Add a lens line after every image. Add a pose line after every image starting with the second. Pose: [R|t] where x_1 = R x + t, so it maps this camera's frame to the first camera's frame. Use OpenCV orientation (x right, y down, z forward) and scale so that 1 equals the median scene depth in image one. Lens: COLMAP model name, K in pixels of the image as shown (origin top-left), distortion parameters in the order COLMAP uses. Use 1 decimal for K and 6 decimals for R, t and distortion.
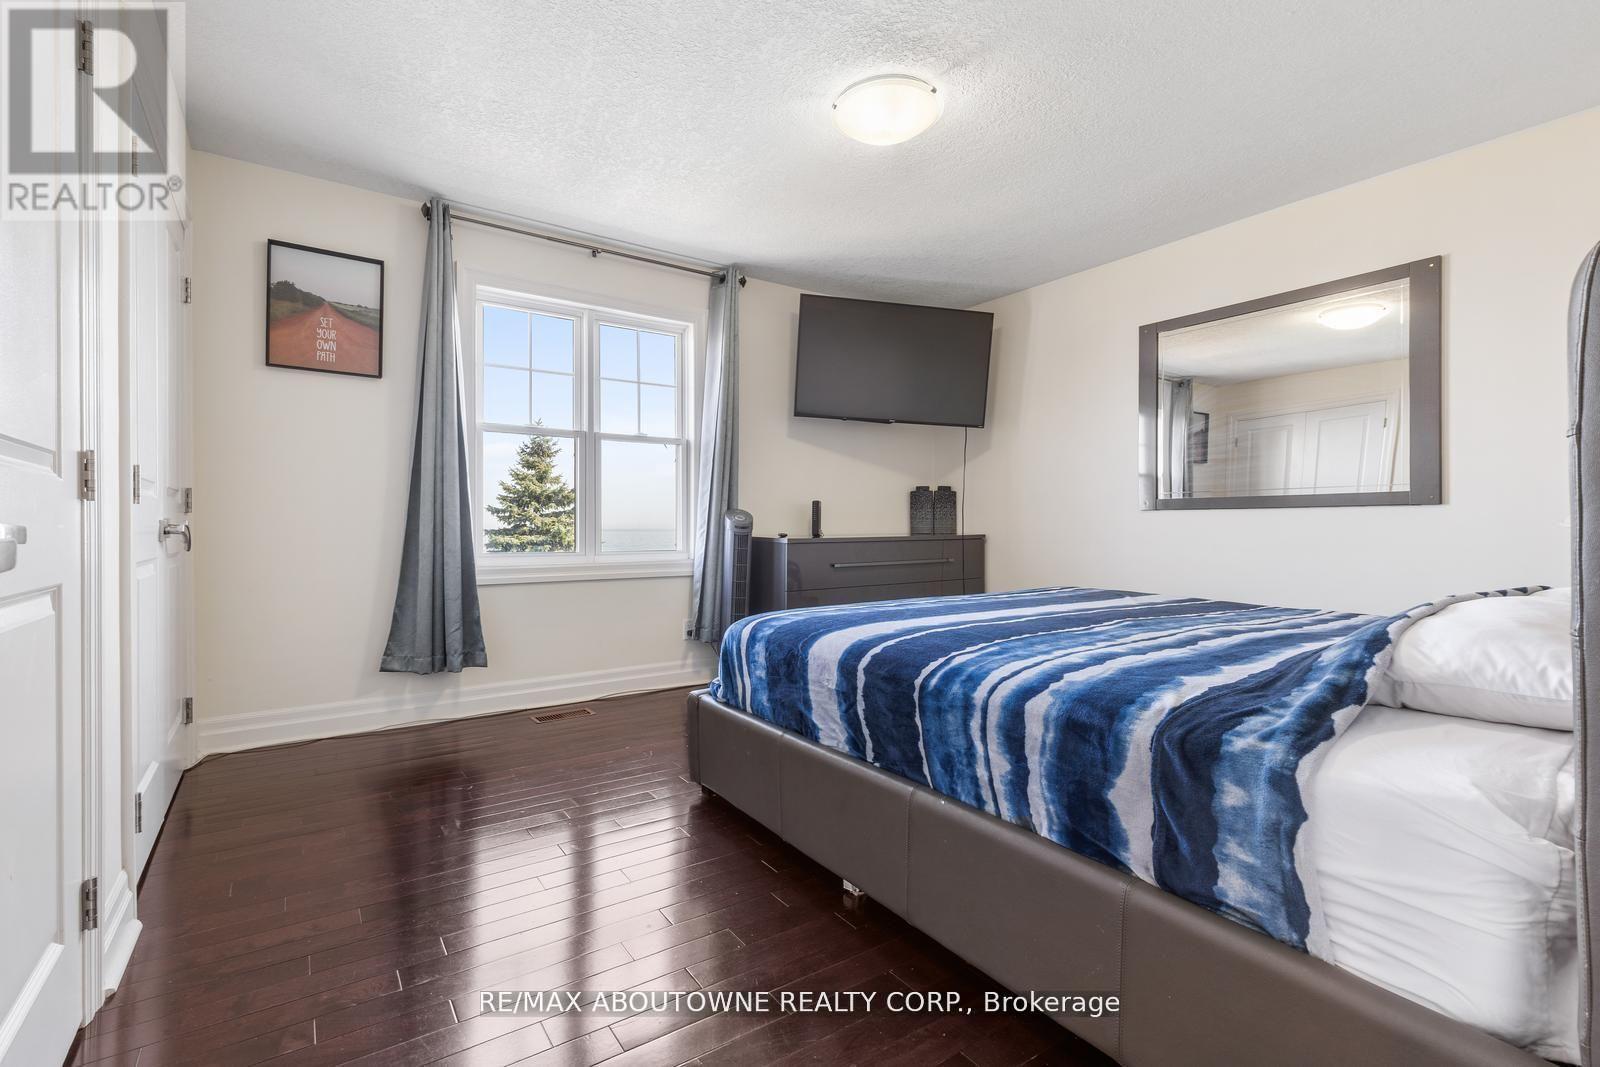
lens RADIAL K [[733.9, 0, 802.9], [0, 733.9, 525.2], [0, 0, 1]] dist [0.021061, -0.000444]
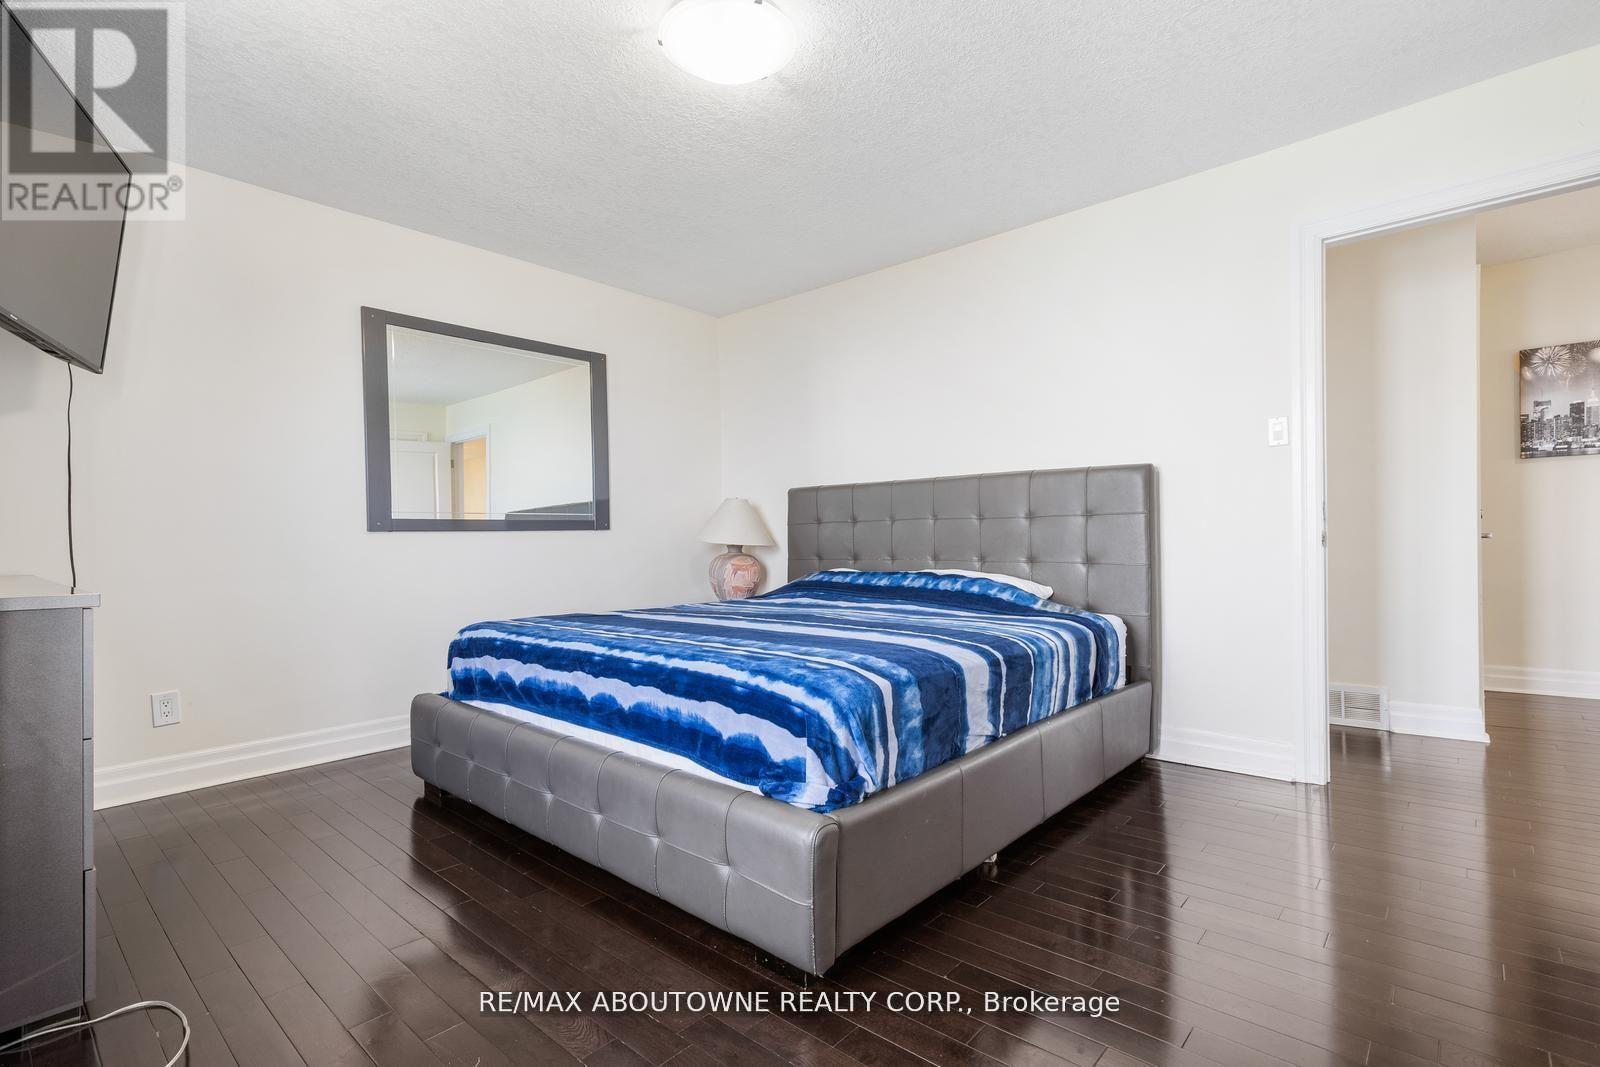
lens RADIAL K [[733.9, 0, 804.0], [0, 733.9, 541.7], [0, 0, 1]] dist [0.021061, -0.000444]
pose [[-0.242267, 0.004422, 0.970199, -0.806185], [0.012847, 0.999917, -0.001350, -0.000165], [-0.970124, 0.012138, -0.242304, 1.290291]]
